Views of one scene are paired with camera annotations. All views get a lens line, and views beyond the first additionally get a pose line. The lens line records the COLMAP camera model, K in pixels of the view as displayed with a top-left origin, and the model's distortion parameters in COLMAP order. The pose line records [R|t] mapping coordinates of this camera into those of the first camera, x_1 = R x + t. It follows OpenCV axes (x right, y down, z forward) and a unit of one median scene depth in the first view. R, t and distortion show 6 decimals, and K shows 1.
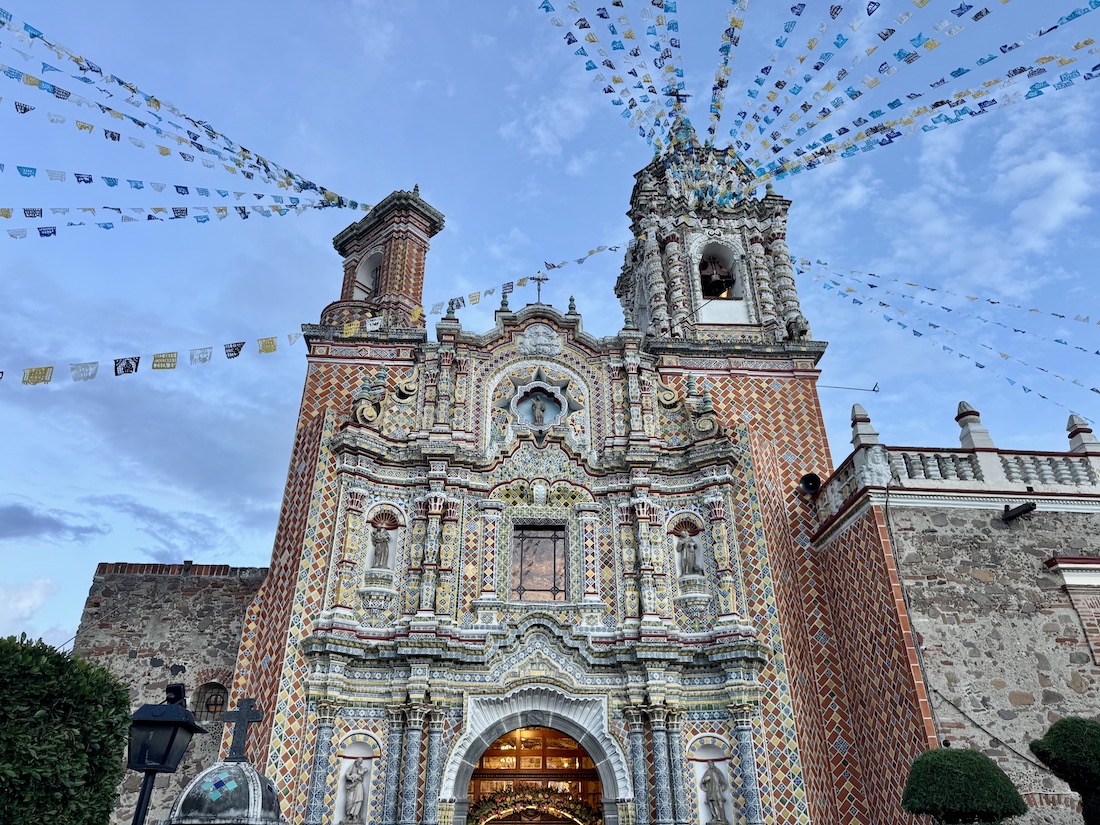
lens RADIAL K [[755.8, 0, 550.0], [0, 755.8, 412.5], [0, 0, 1]] dist [0.174549, -0.343417]
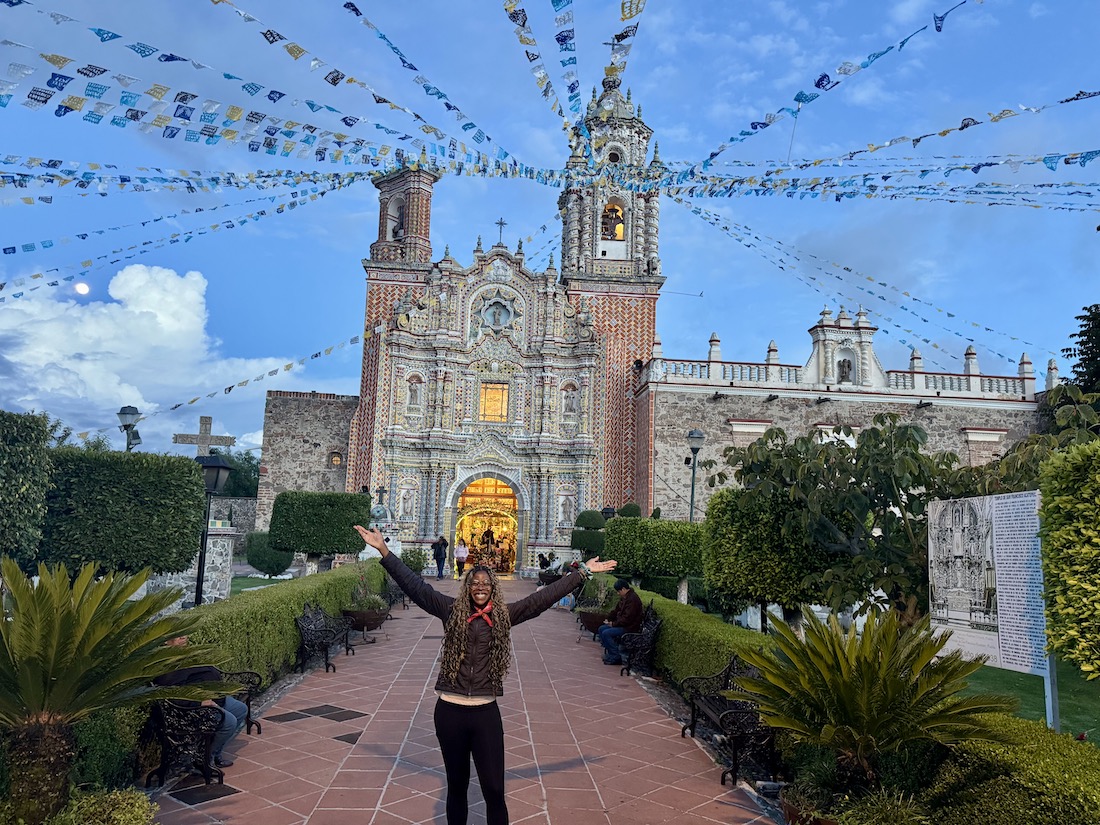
lens RADIAL K [[755.8, 0, 550.0], [0, 755.8, 412.5], [0, 0, 1]] dist [0.174549, -0.343417]
pose [[0.999235, 0.039114, -0.000301, 0.132573], [-0.036302, 0.930203, 0.365246, -0.499951], [0.014566, -0.364956, 0.930911, -0.833154]]
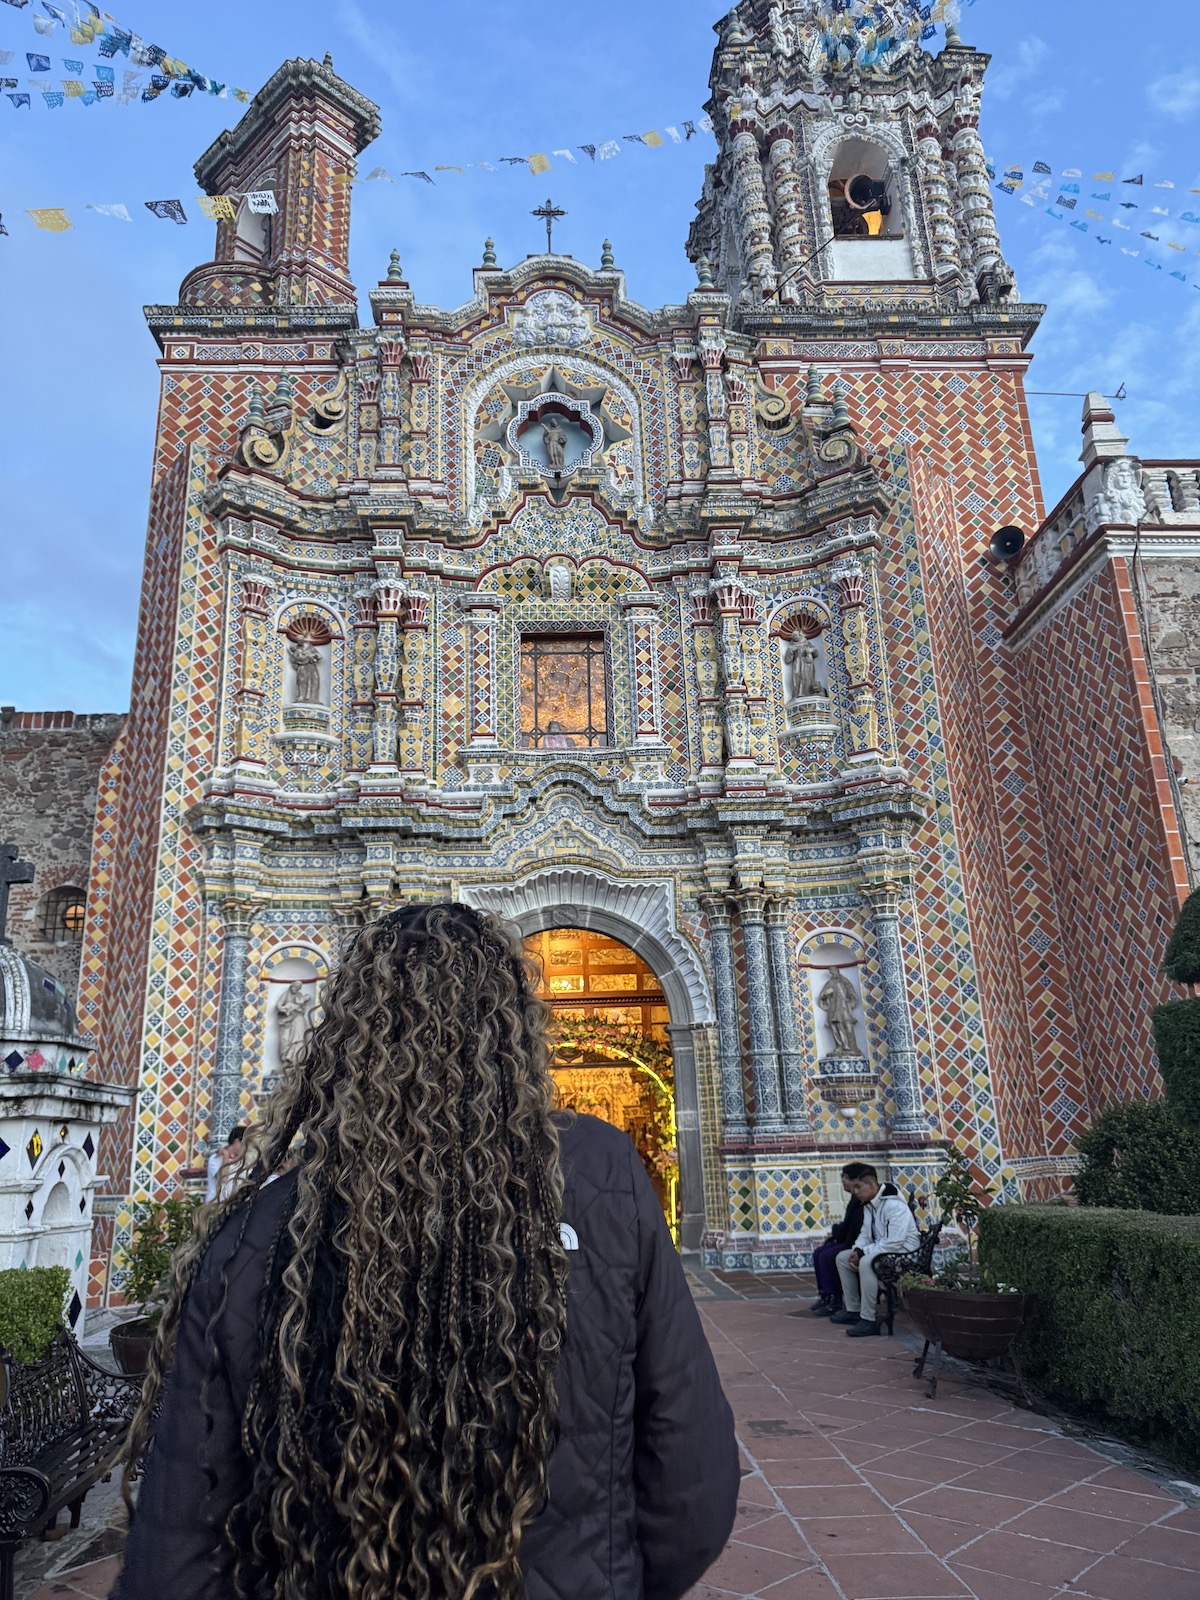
lens RADIAL K [[1099.3, 0, 603.8], [0, 1099.3, 791.9], [0, 0, 1]] dist [0.174549, -0.343417]
pose [[0.999169, -0.037764, -0.015368, 0.029222], [0.040227, 0.974492, 0.220786, 0.079860], [0.006639, -0.221220, 0.975201, 0.099488]]
